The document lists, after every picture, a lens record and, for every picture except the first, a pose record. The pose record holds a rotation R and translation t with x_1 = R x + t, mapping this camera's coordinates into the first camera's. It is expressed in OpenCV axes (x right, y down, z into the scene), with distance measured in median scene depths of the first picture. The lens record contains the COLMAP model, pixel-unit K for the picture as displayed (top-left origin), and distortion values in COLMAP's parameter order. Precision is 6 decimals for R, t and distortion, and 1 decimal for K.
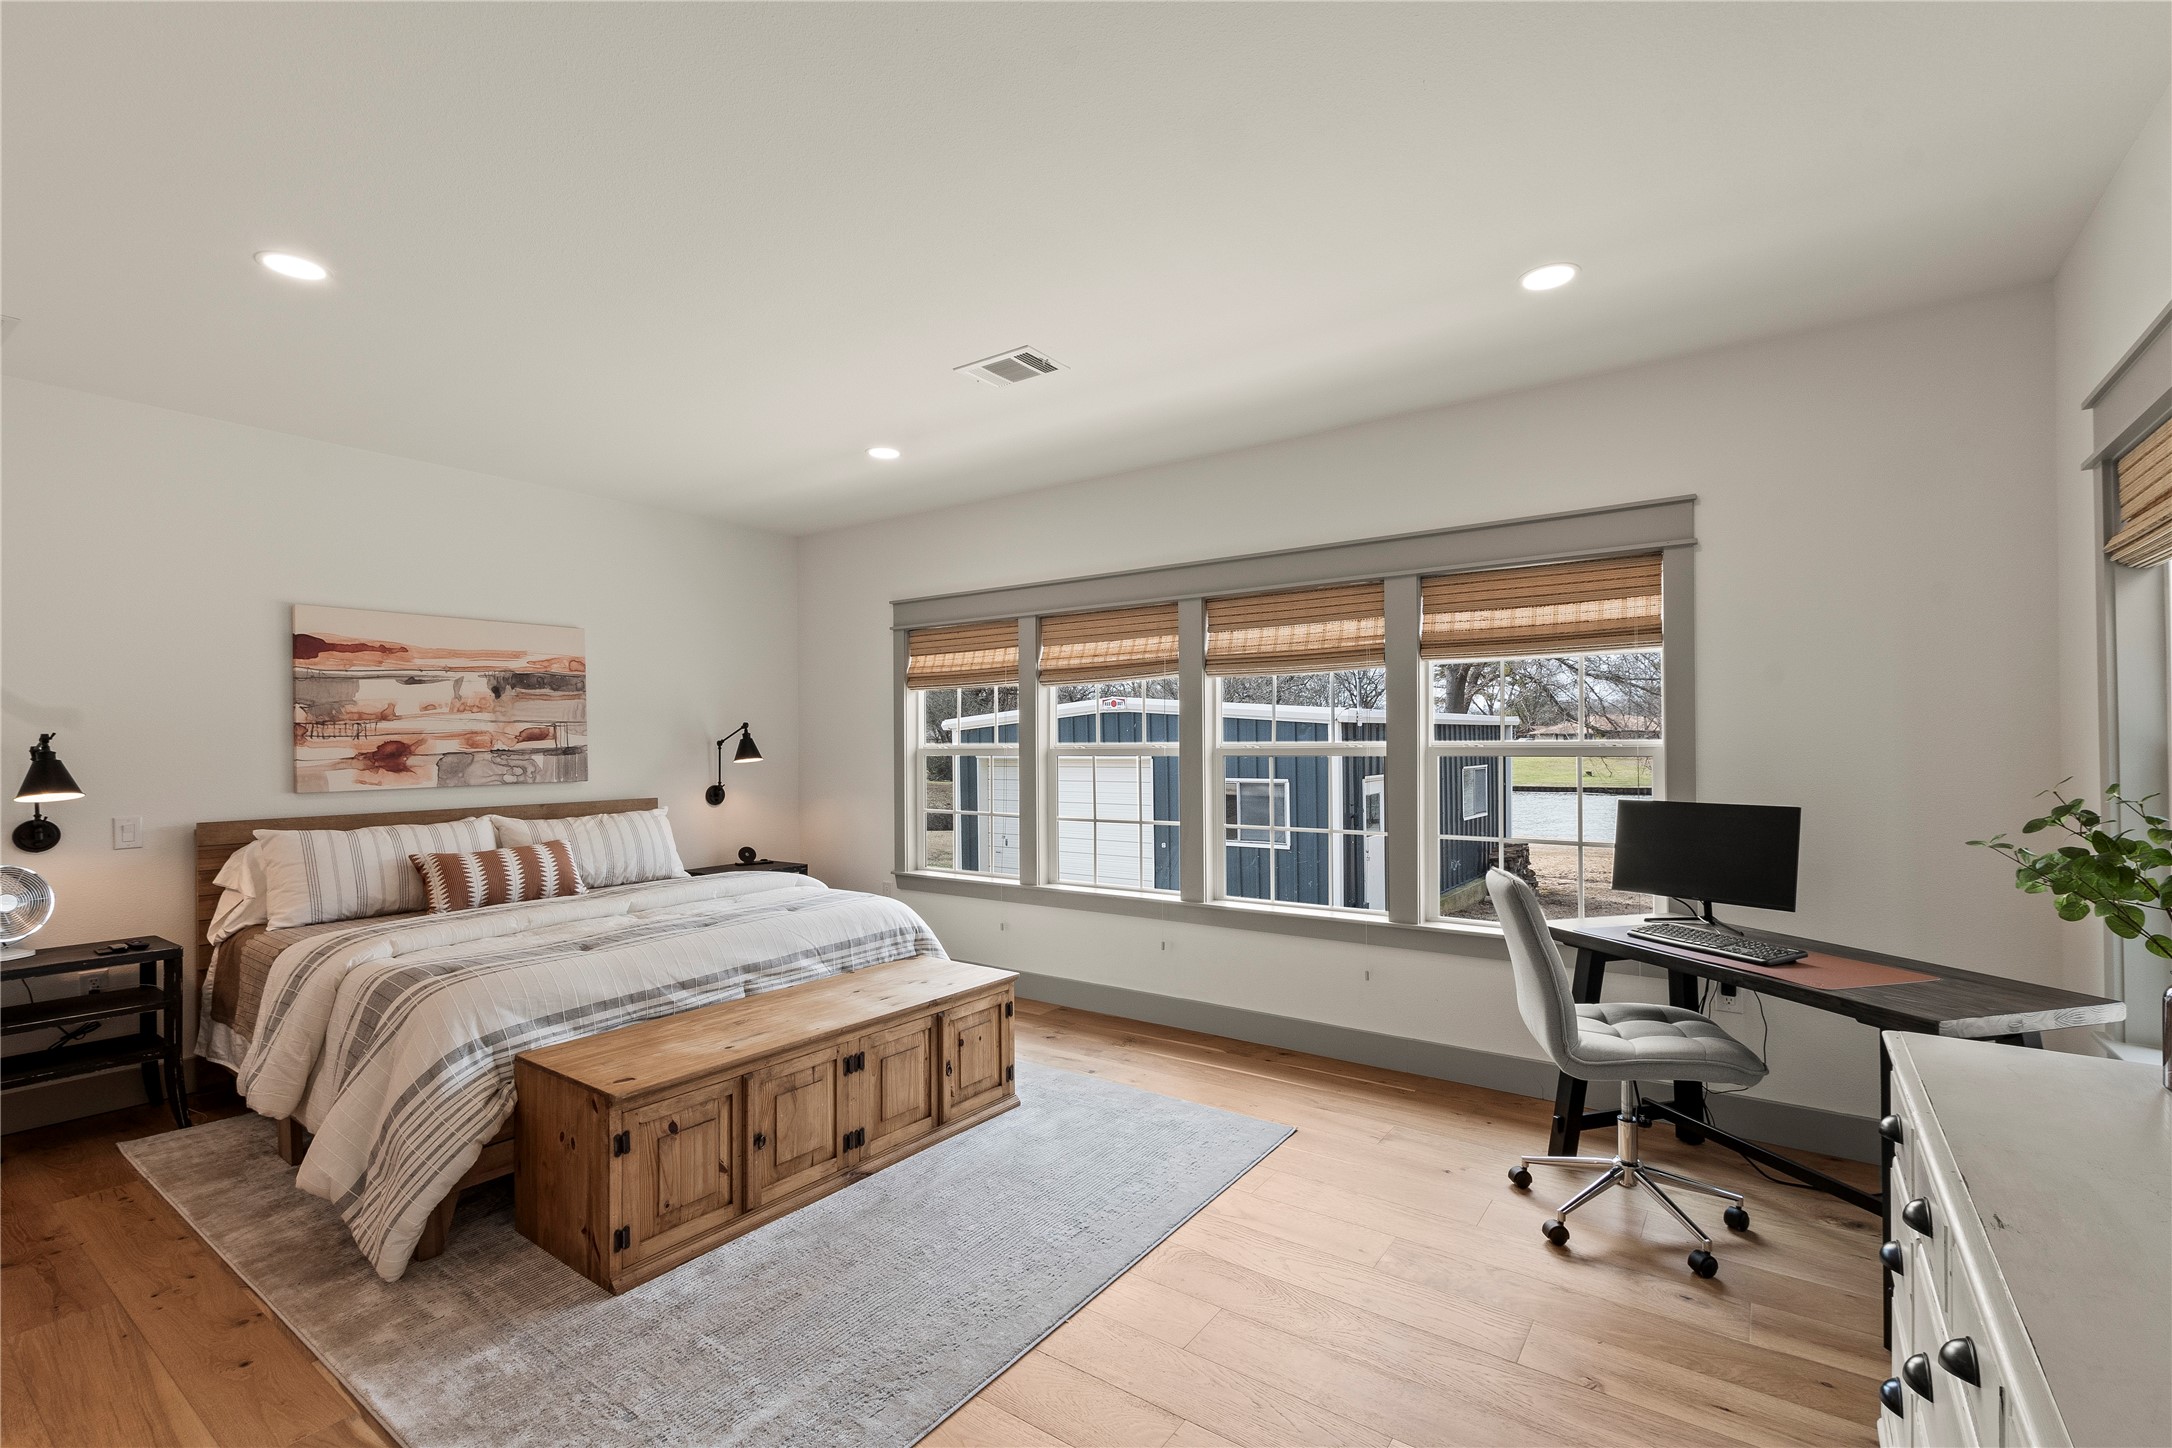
lens RADIAL K [[894.5, 0, 1086.0], [0, 894.5, 724.0], [0, 0, 1]] dist [0.000115, -0.000089]
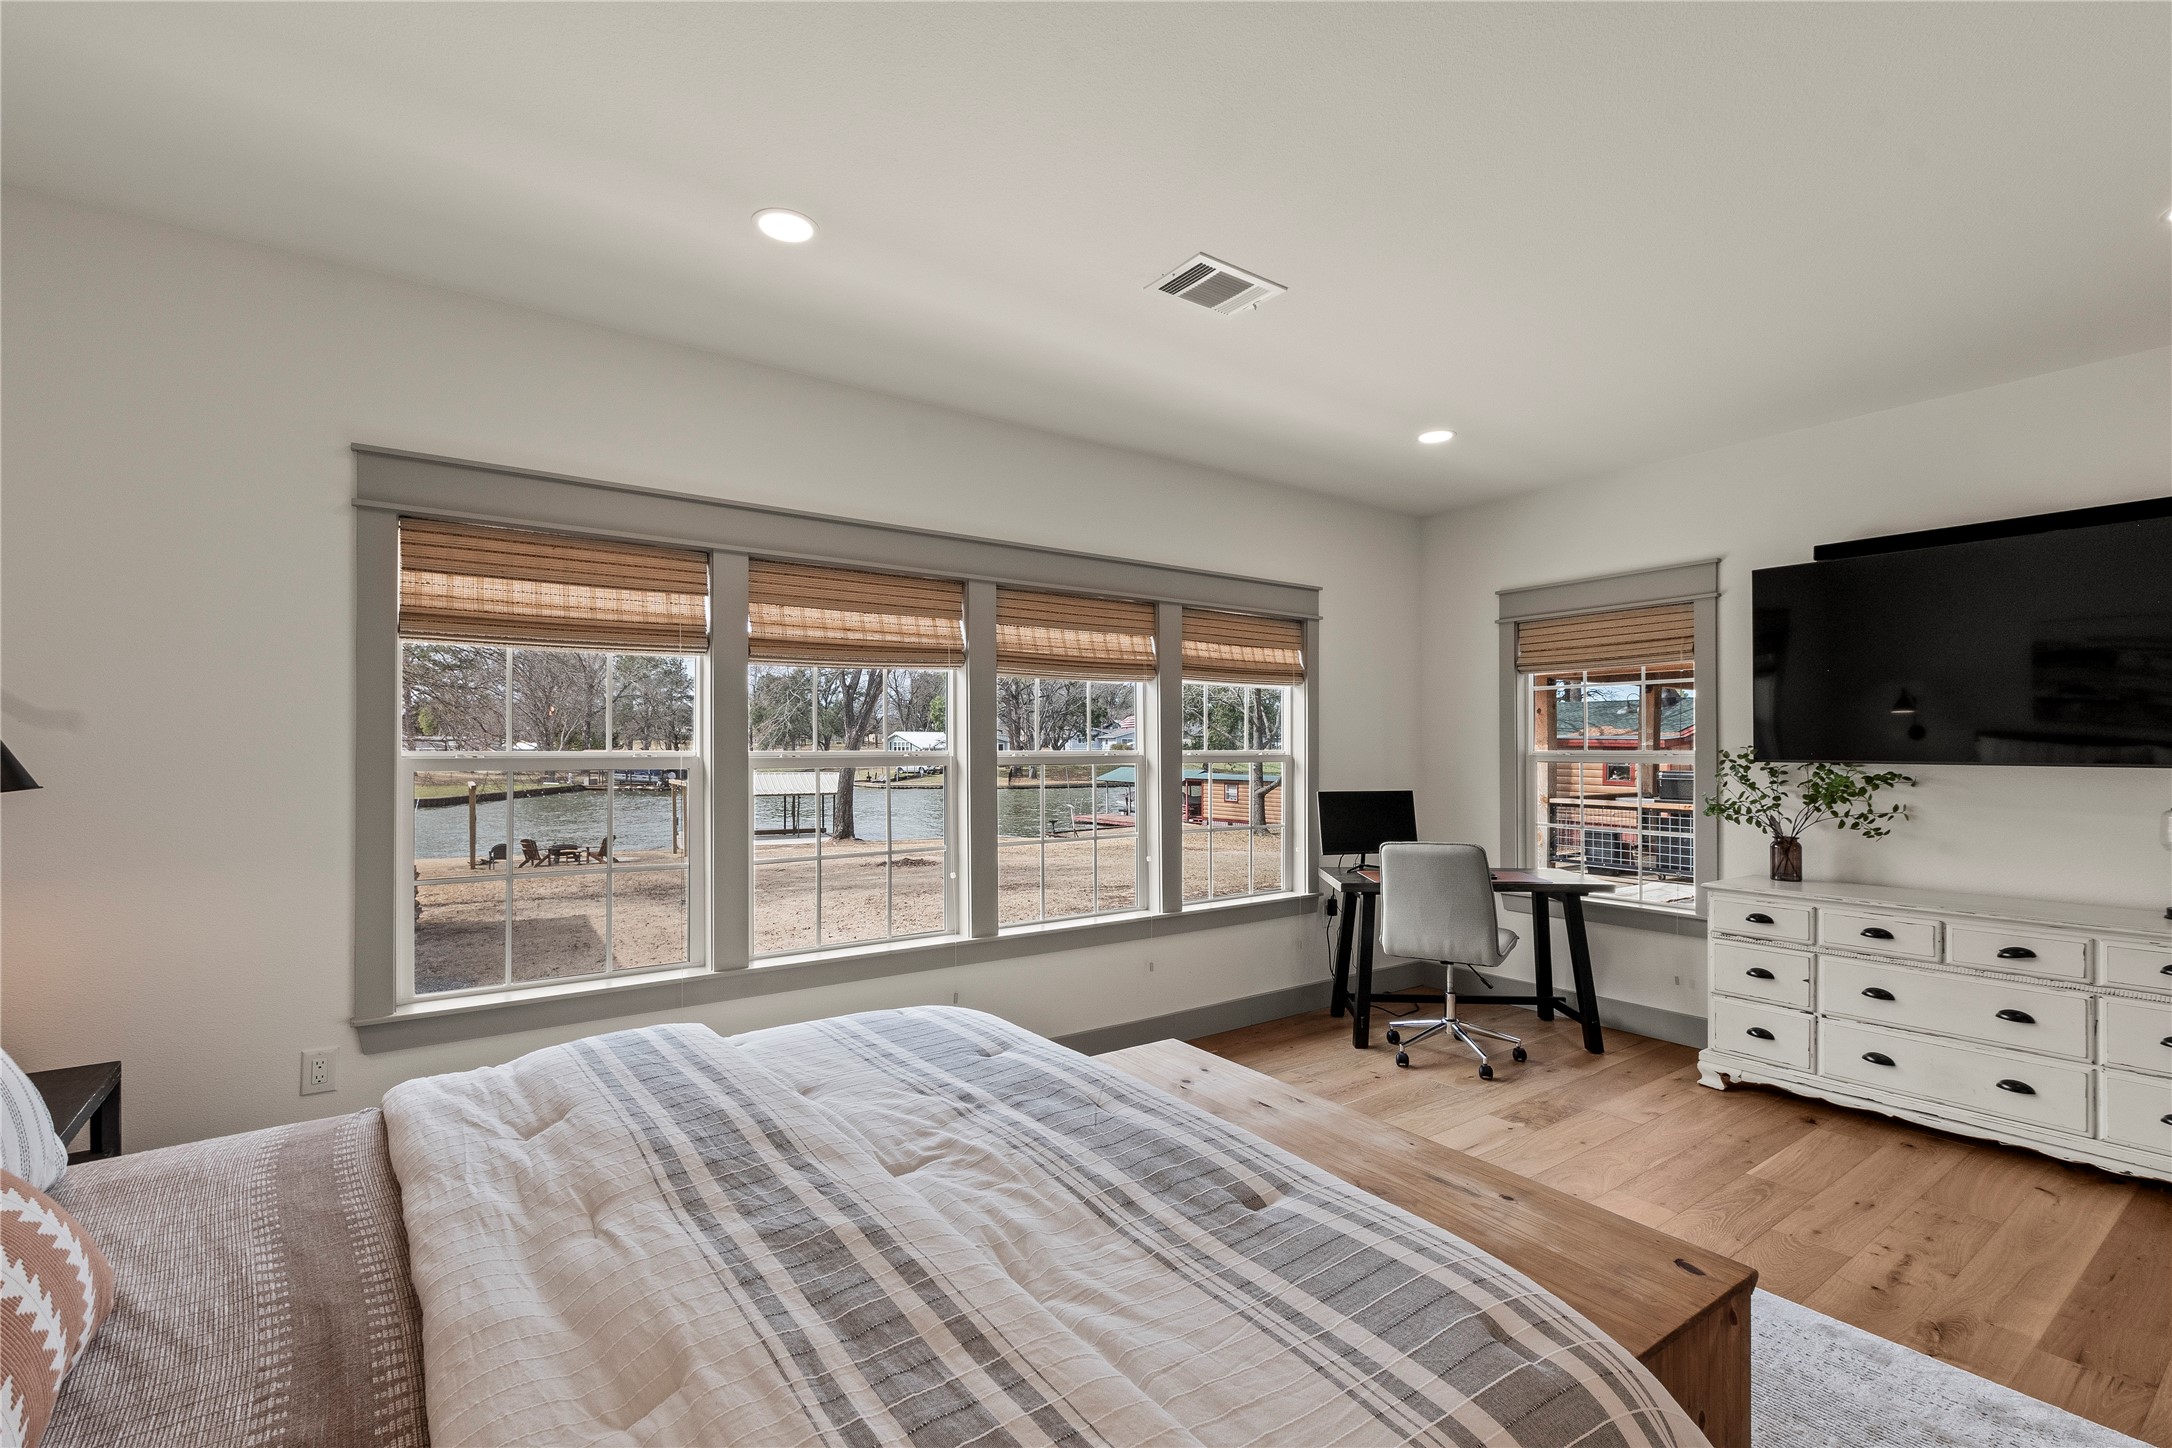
lens RADIAL K [[947.7, 0, 1081.8], [0, 947.7, 733.0], [0, 0, 1]] dist [-0.000439, -0.001132]
pose [[0.351936, 0.020005, 0.935810, -0.766365], [-0.025556, 0.999604, -0.011758, 0.014256], [-0.935675, -0.019778, 0.352308, 0.655397]]
